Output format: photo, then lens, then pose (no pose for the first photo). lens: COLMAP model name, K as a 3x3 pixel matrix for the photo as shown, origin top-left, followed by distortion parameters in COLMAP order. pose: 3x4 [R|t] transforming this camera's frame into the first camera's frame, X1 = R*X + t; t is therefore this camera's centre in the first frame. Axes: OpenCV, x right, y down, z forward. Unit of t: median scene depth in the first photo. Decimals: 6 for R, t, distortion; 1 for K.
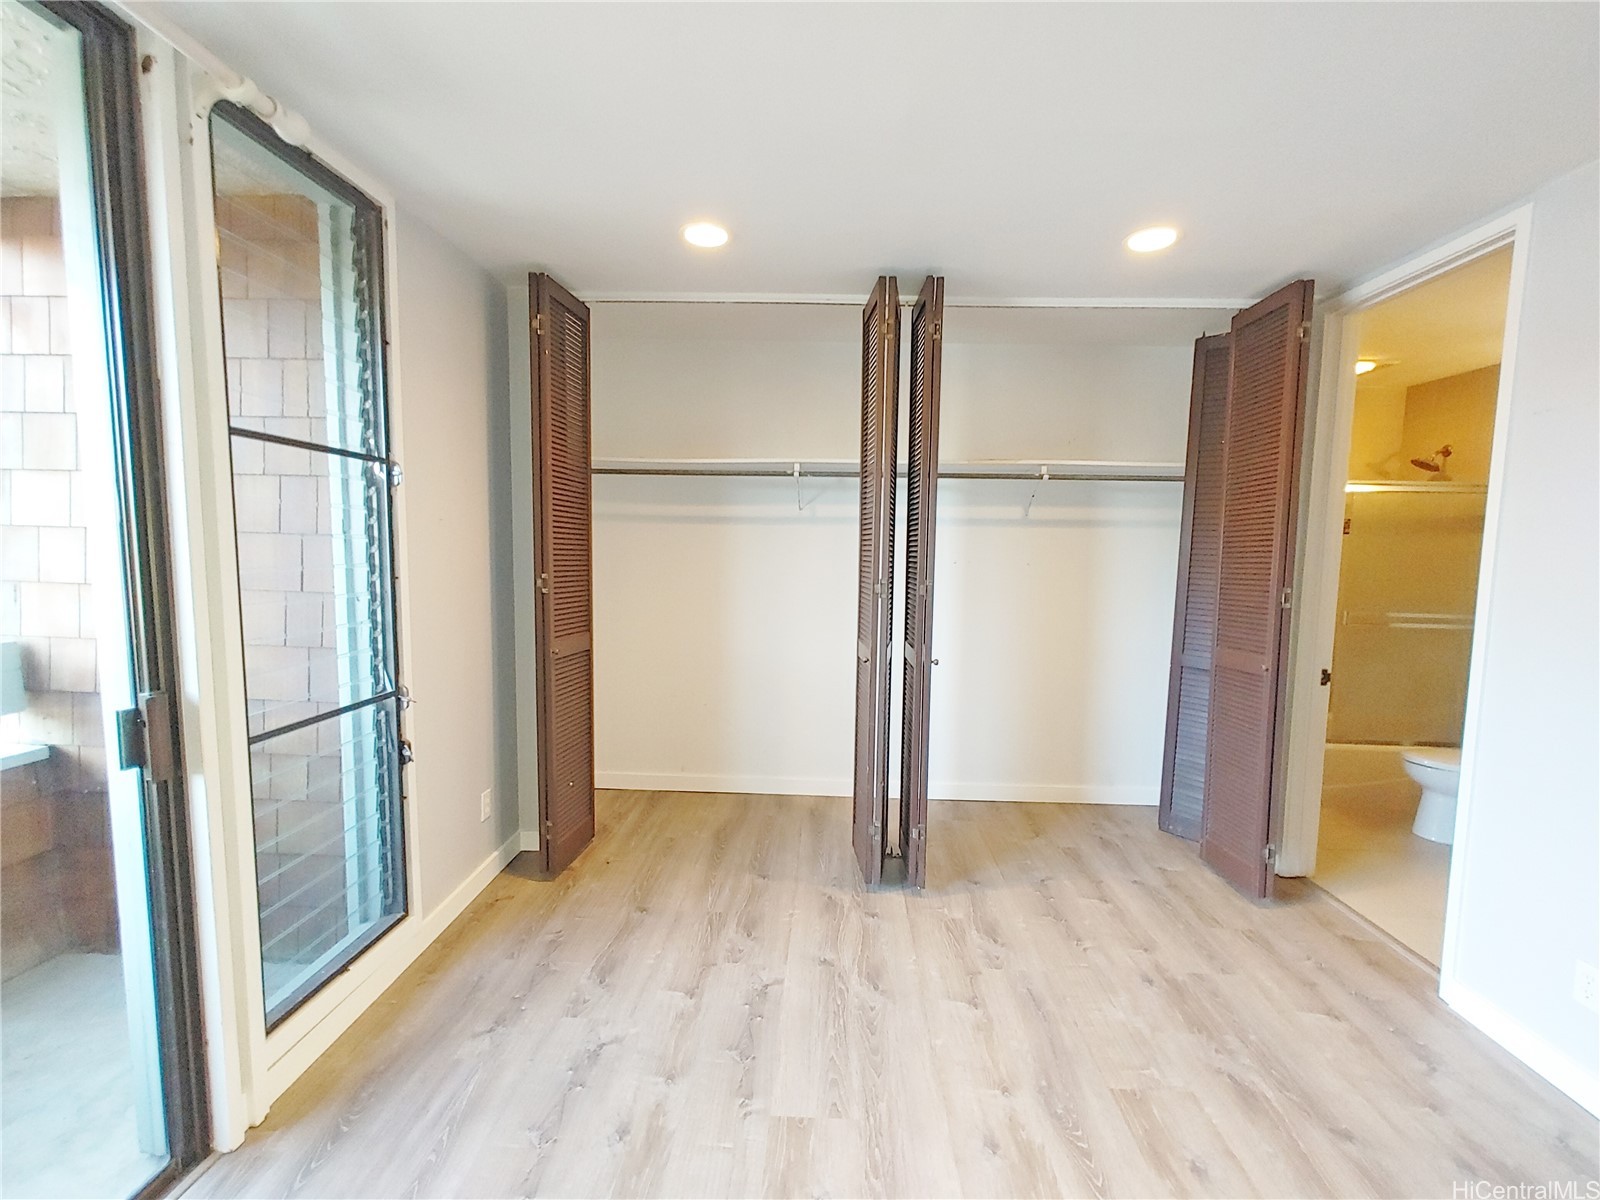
lens RADIAL K [[677.2, 0, 812.2], [0, 677.2, 611.5], [0, 0, 1]] dist [0.000455, 0.001717]
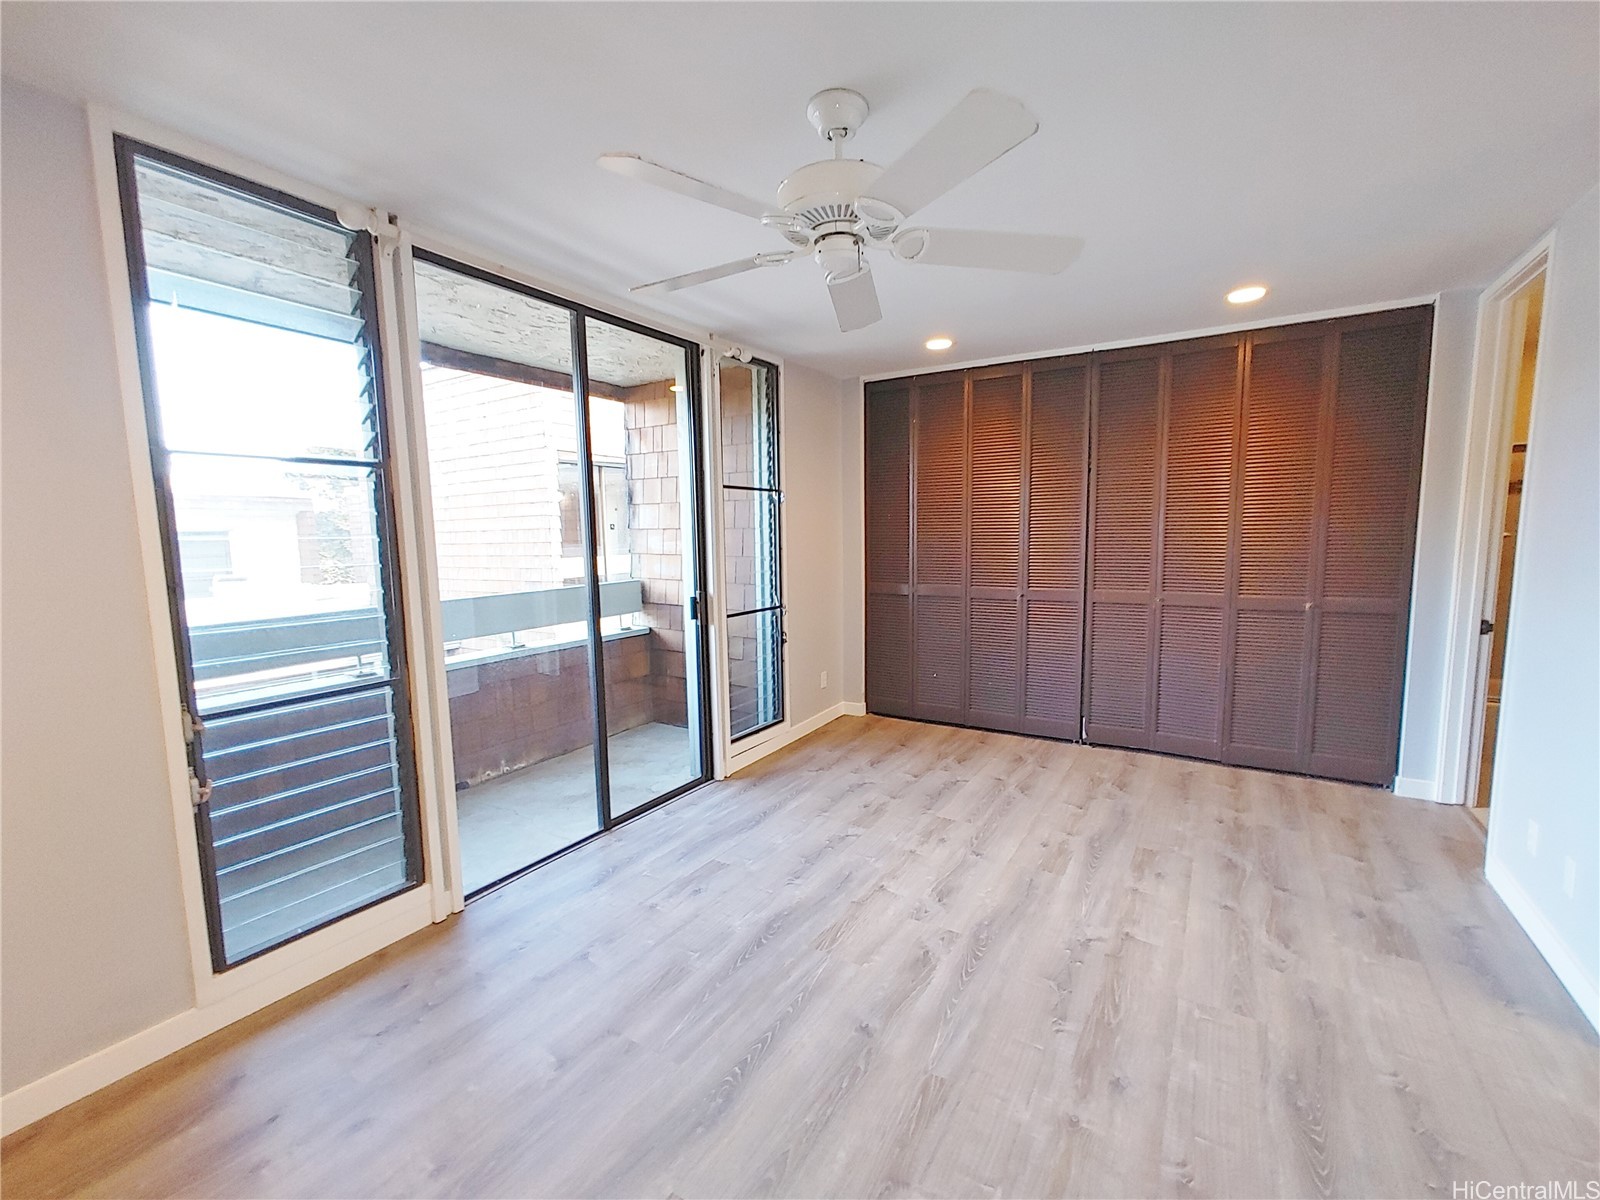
lens RADIAL K [[677.2, 0, 812.2], [0, 677.2, 611.5], [0, 0, 1]] dist [0.000455, 0.001717]
pose [[0.868306, 0.028440, -0.495213, 0.471000], [-0.017055, 0.999476, 0.027495, 0.080379], [0.495736, -0.015428, 0.868336, -0.709259]]
